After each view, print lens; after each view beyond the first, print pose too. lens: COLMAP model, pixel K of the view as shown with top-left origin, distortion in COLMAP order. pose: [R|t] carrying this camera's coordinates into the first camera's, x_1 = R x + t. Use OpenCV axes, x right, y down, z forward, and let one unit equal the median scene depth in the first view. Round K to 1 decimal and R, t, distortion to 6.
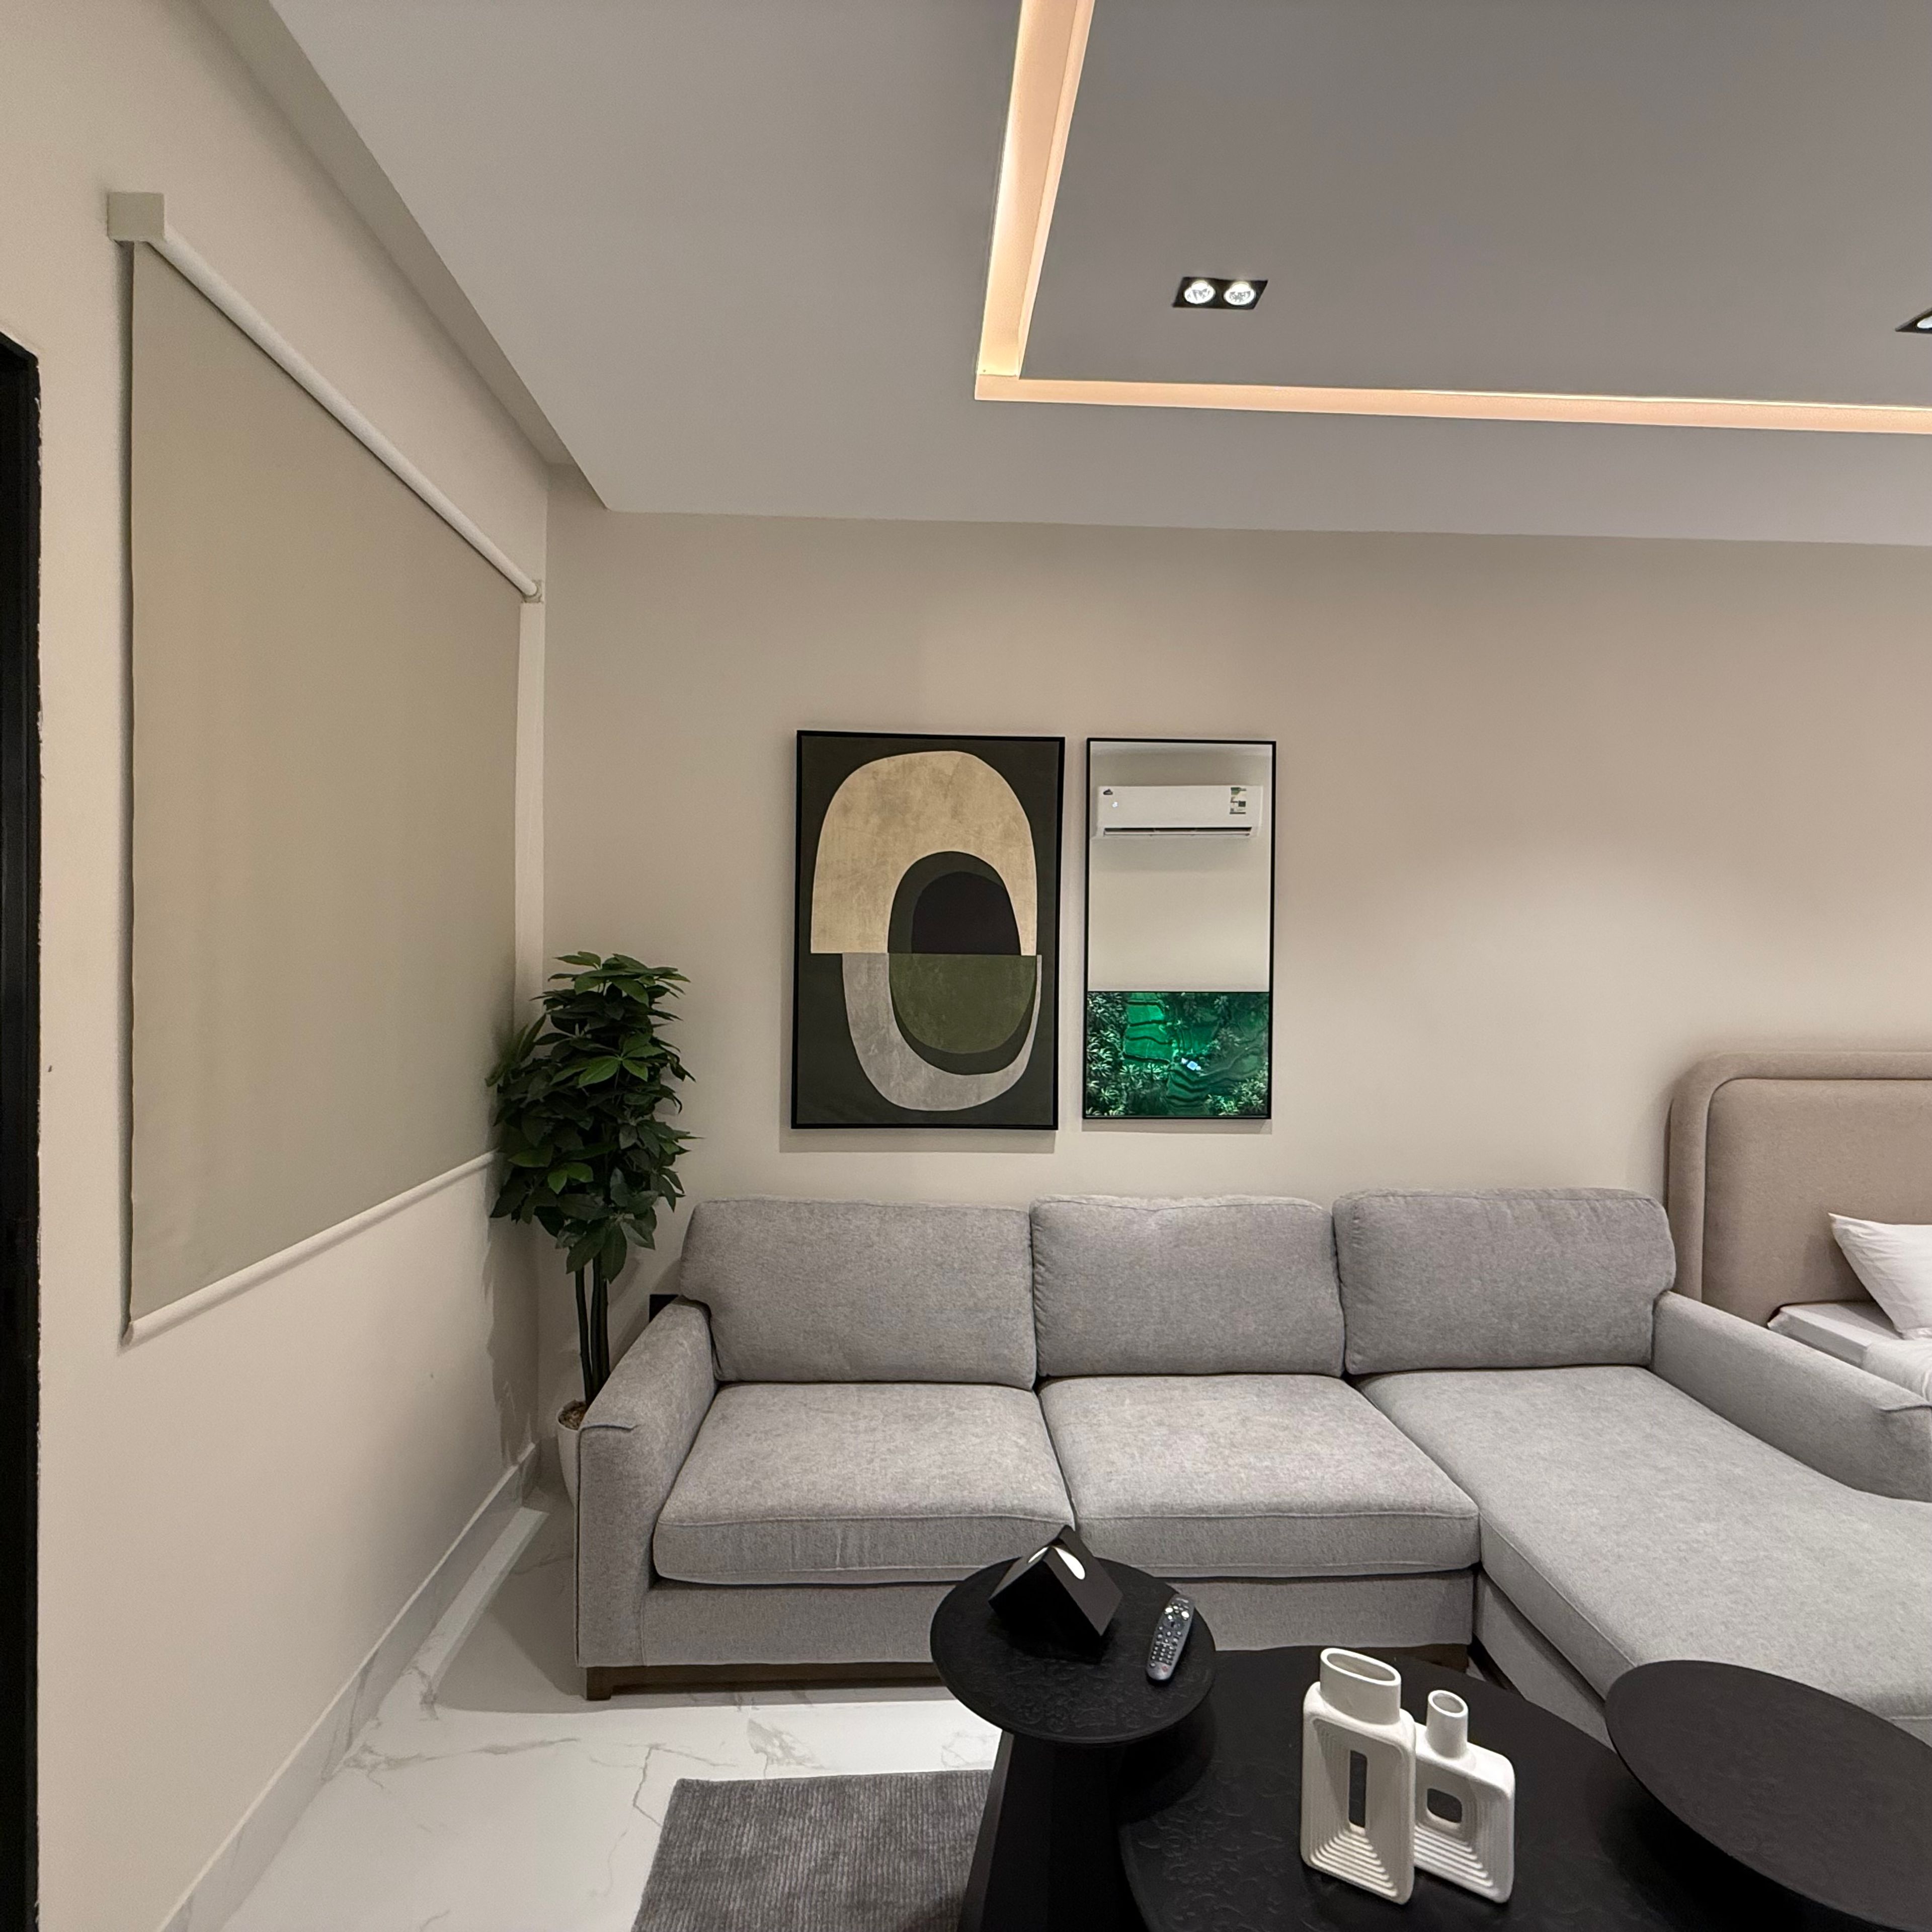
lens RADIAL K [[1025.8, 0, 961.5], [0, 1025.8, 968.6], [0, 0, 1]] dist [0.000304, 0.000459]
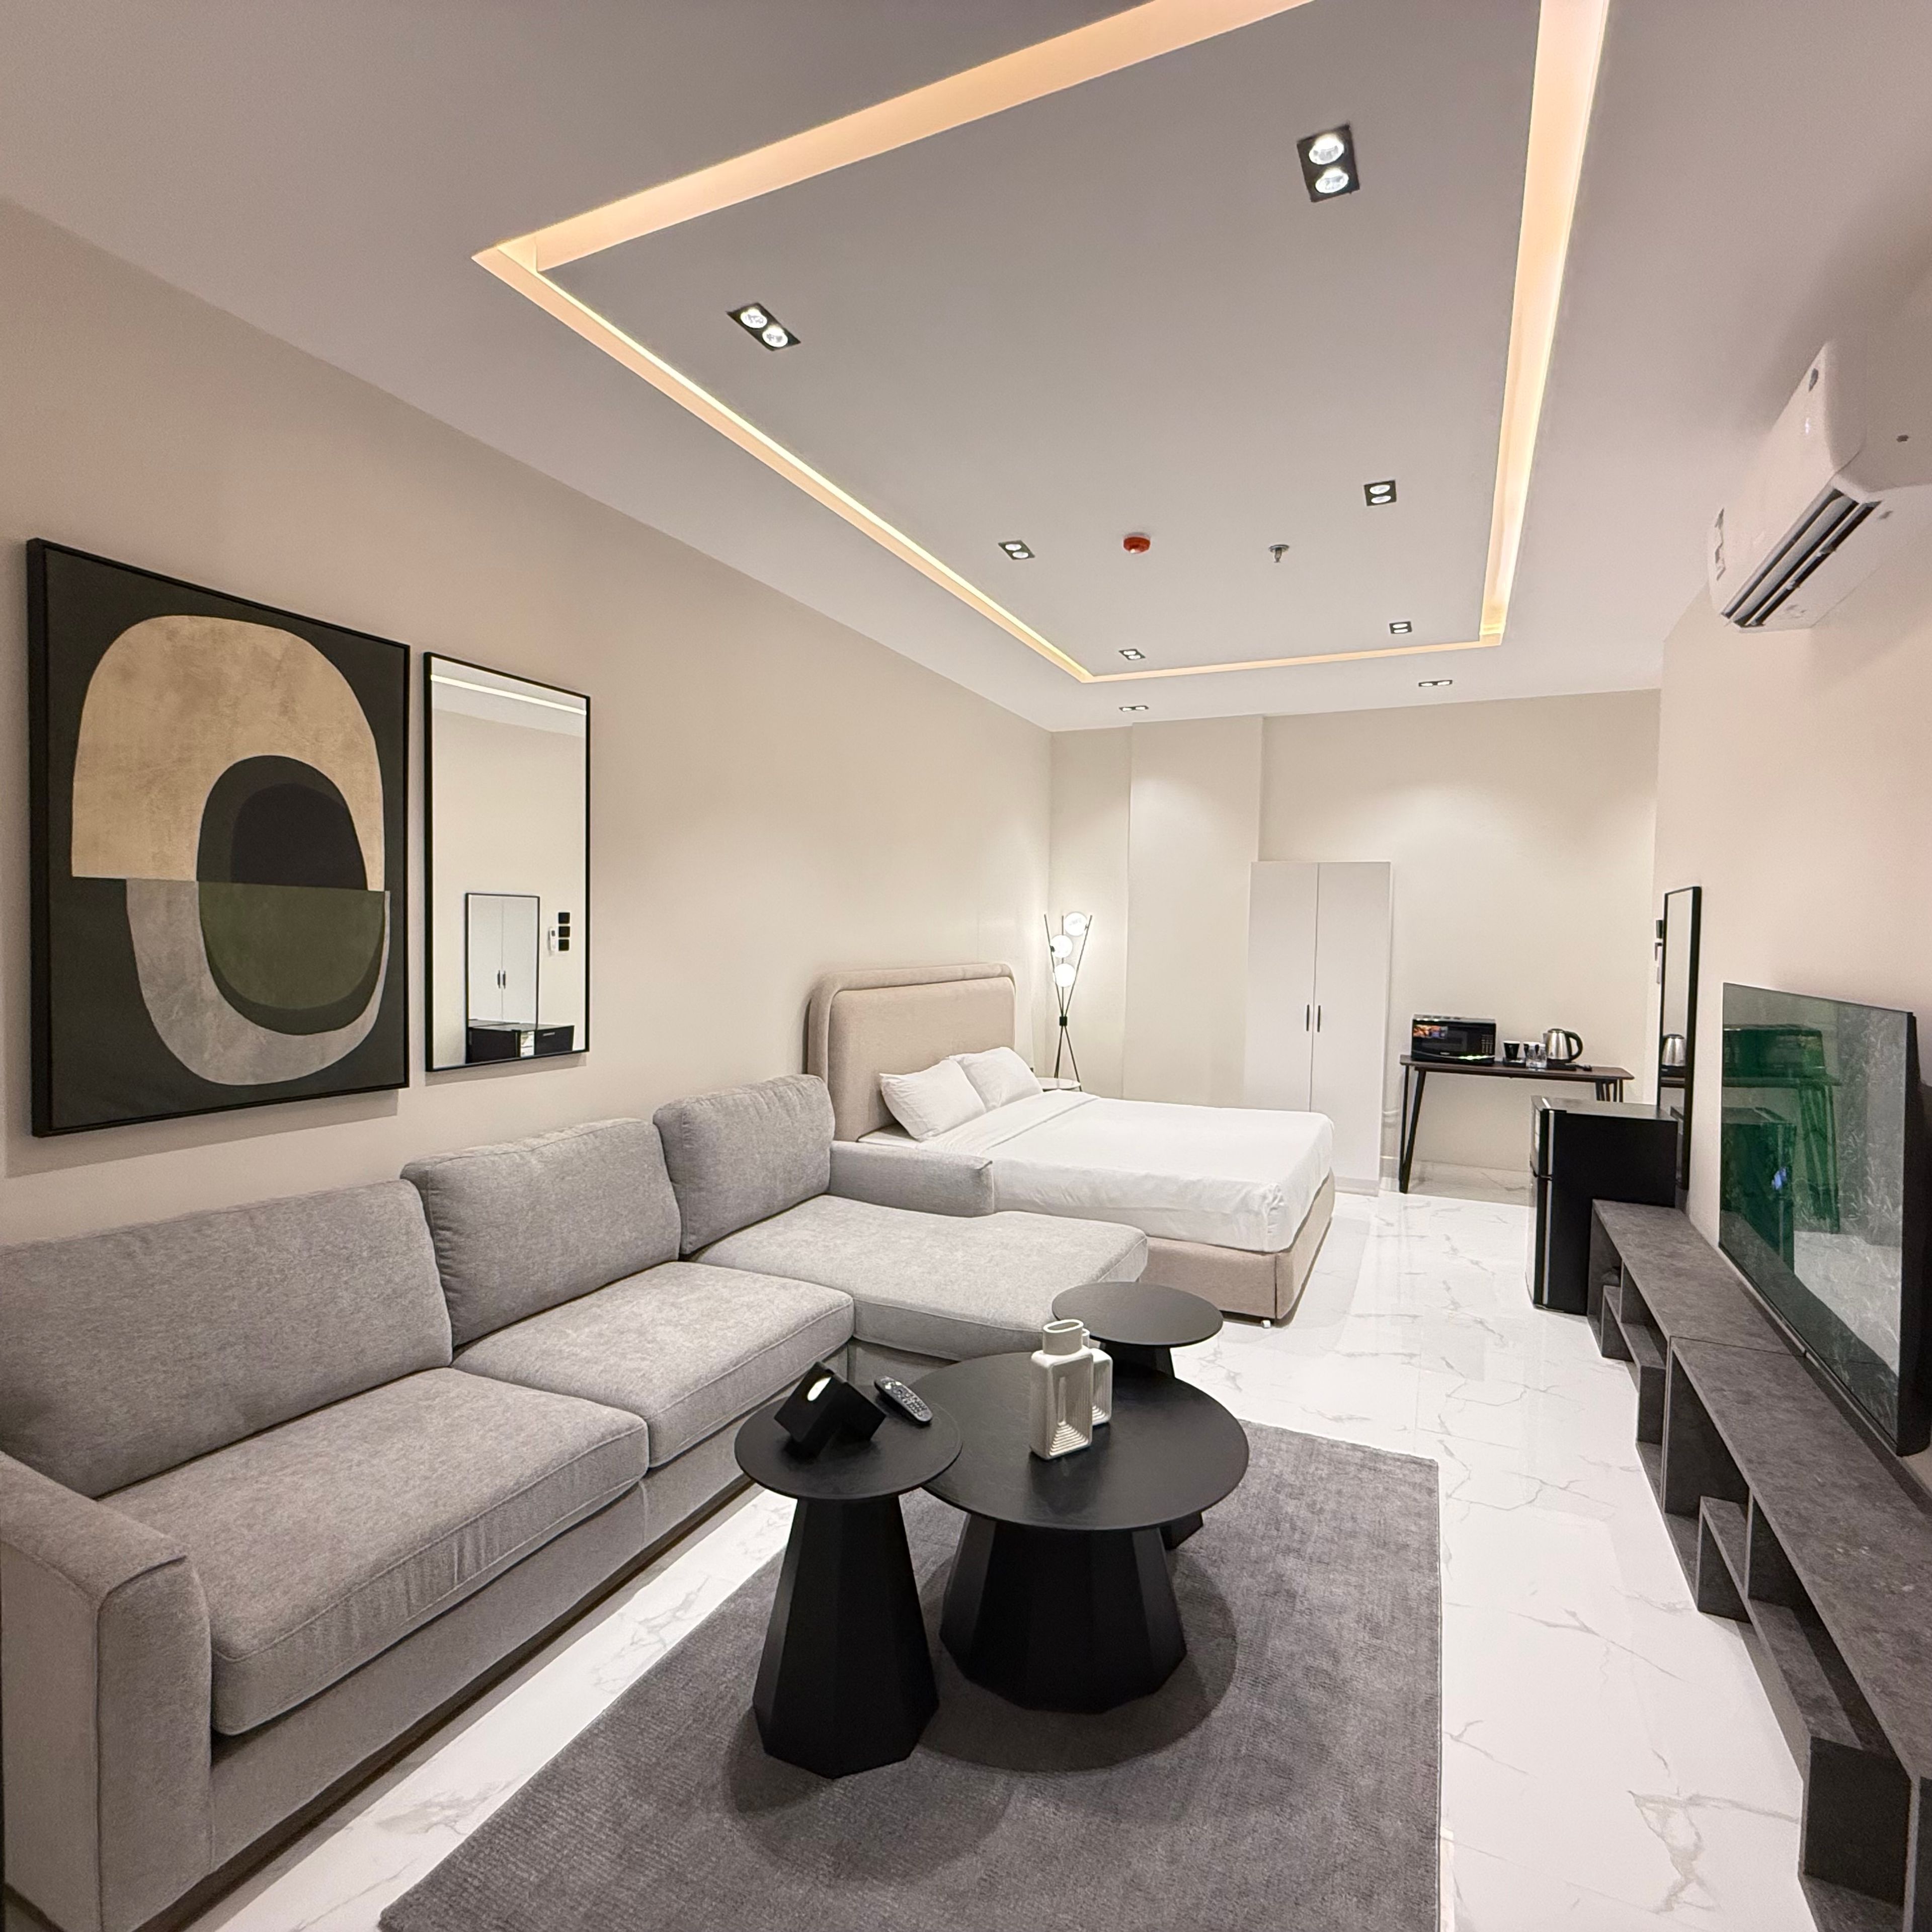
lens RADIAL K [[1025.8, 0, 960.4], [0, 1025.8, 969.2], [0, 0, 1]] dist [0.000304, 0.000459]
pose [[0.475662, -0.033575, 0.878987, -0.466657], [-0.002389, 0.999218, 0.039461, 0.018070], [-0.879625, -0.020870, 0.475210, 0.155321]]
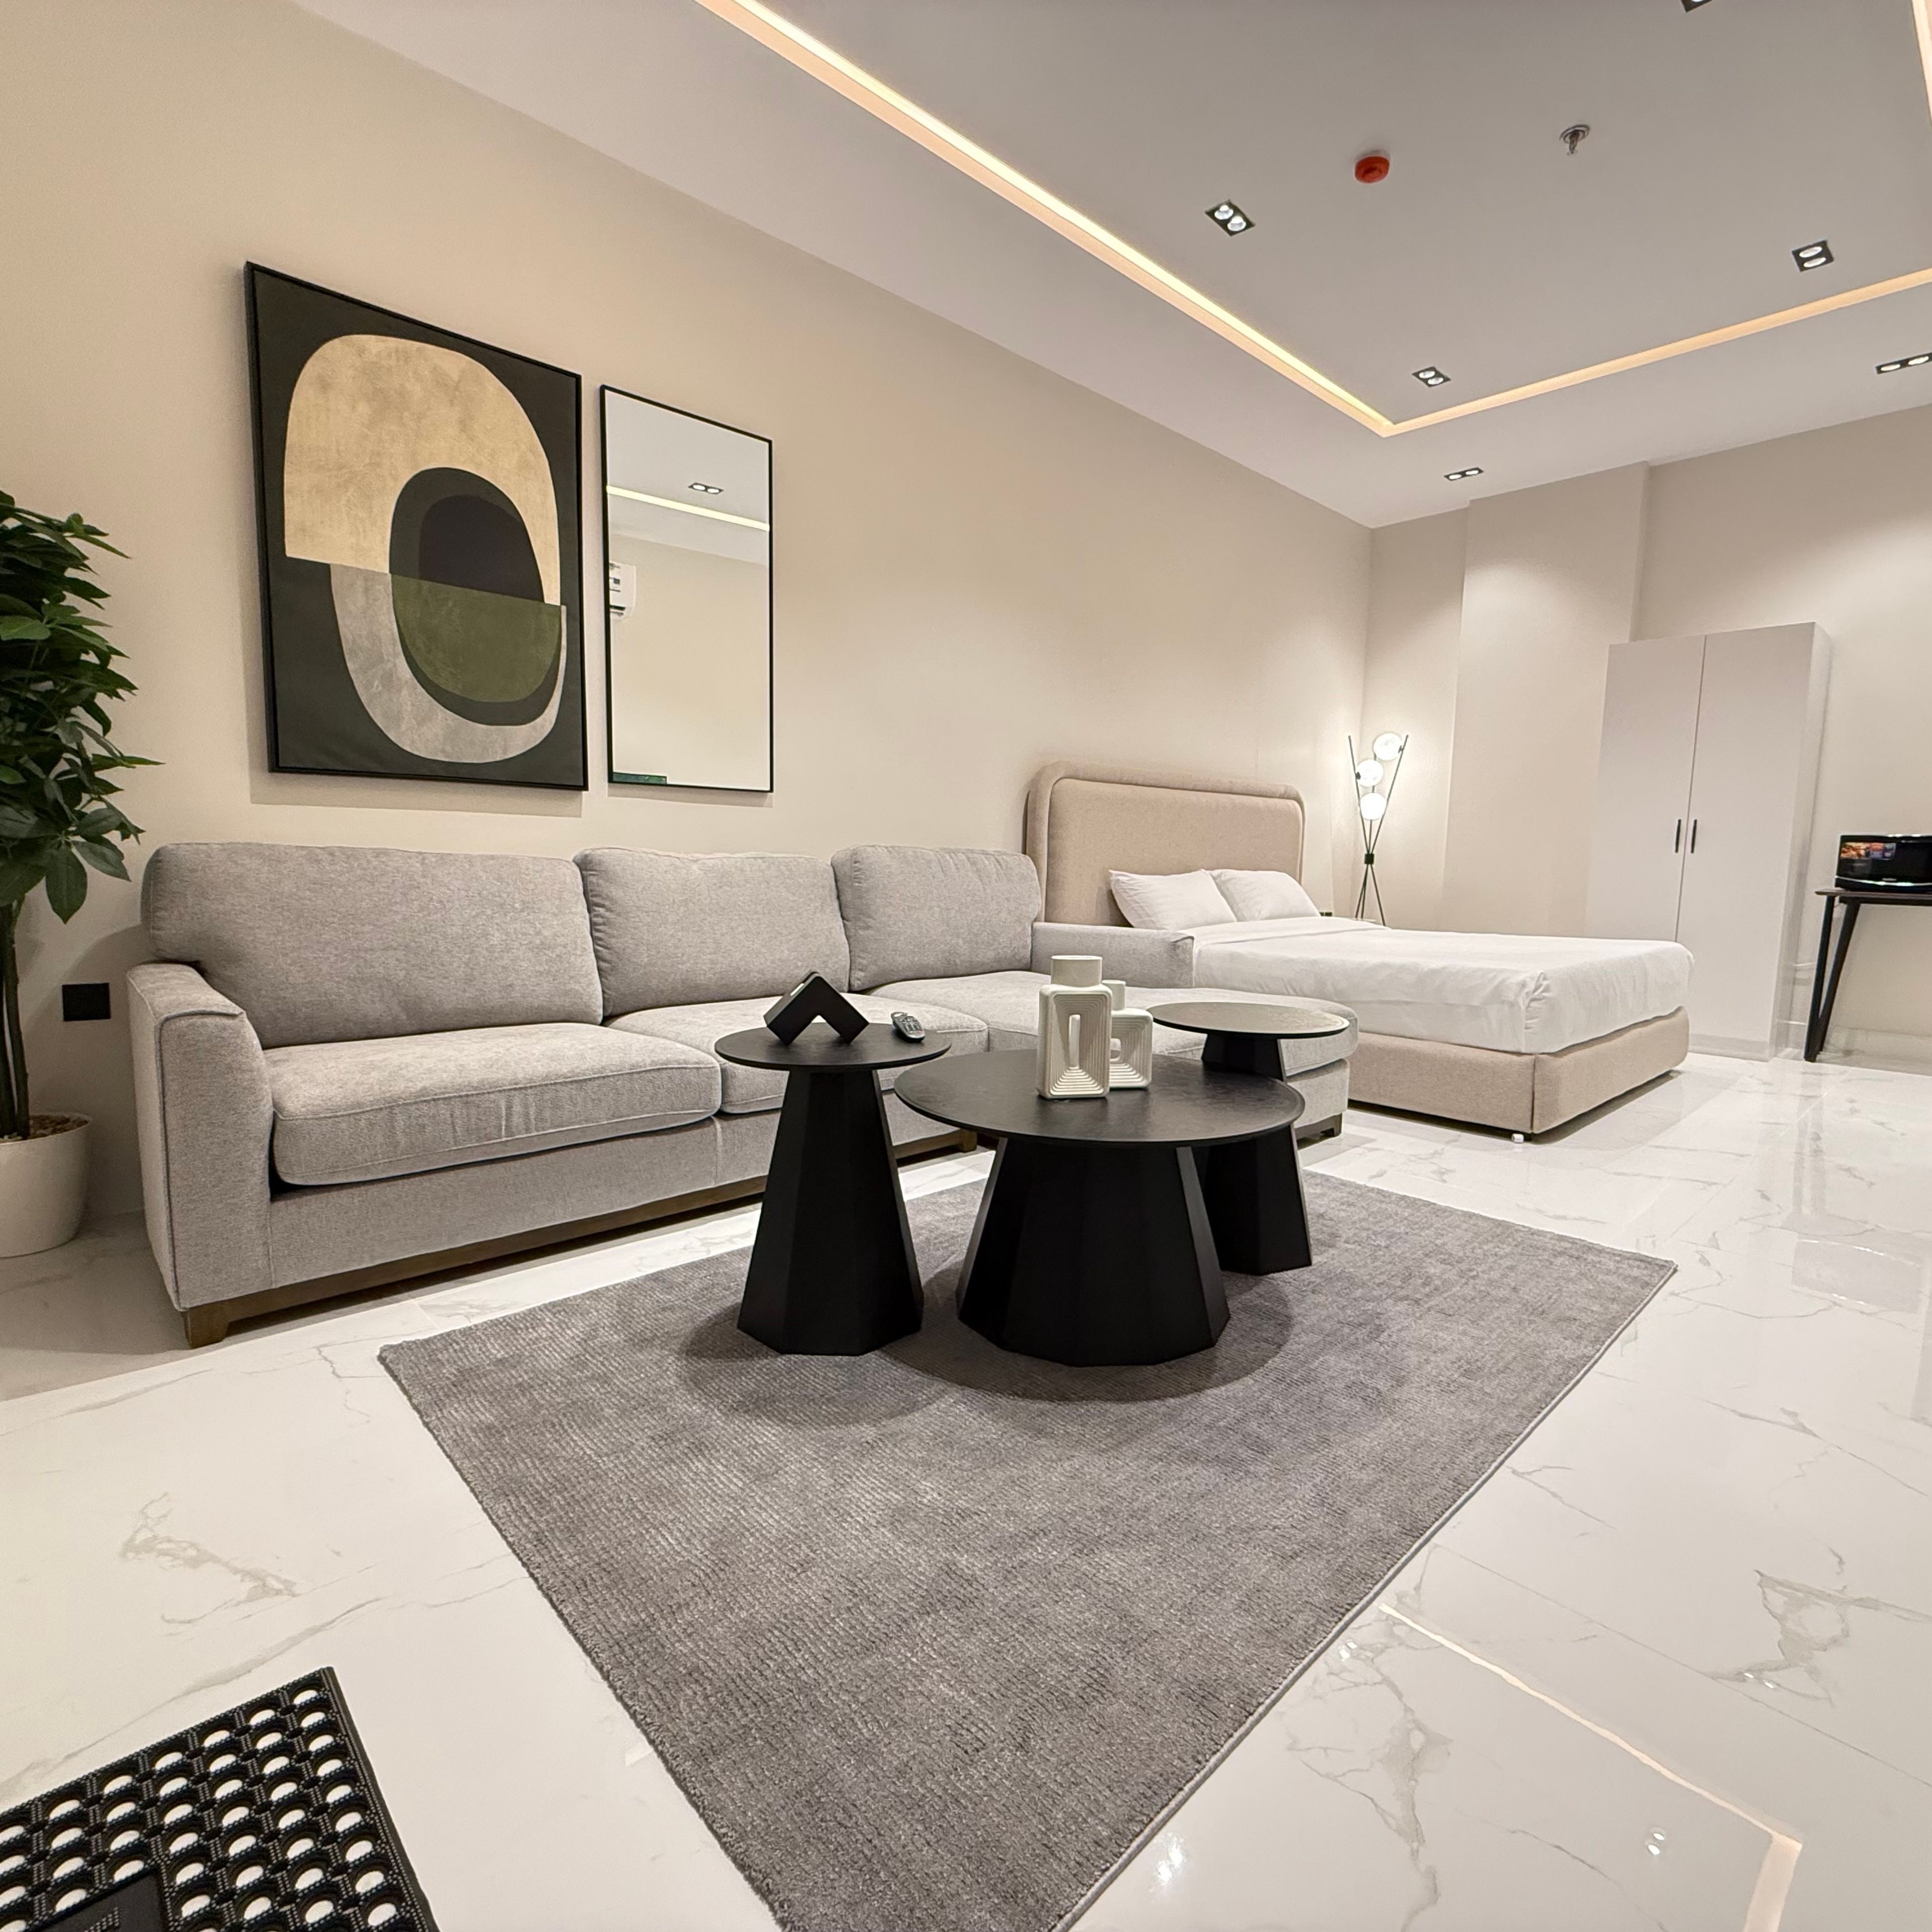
lens RADIAL K [[1025.8, 0, 960.6], [0, 1025.8, 968.6], [0, 0, 1]] dist [0.000304, 0.000459]
pose [[0.765311, -0.066997, 0.640164, -0.281382], [-0.001907, 0.994328, 0.106343, 0.225058], [-0.643658, -0.082606, 0.760842, -0.002985]]
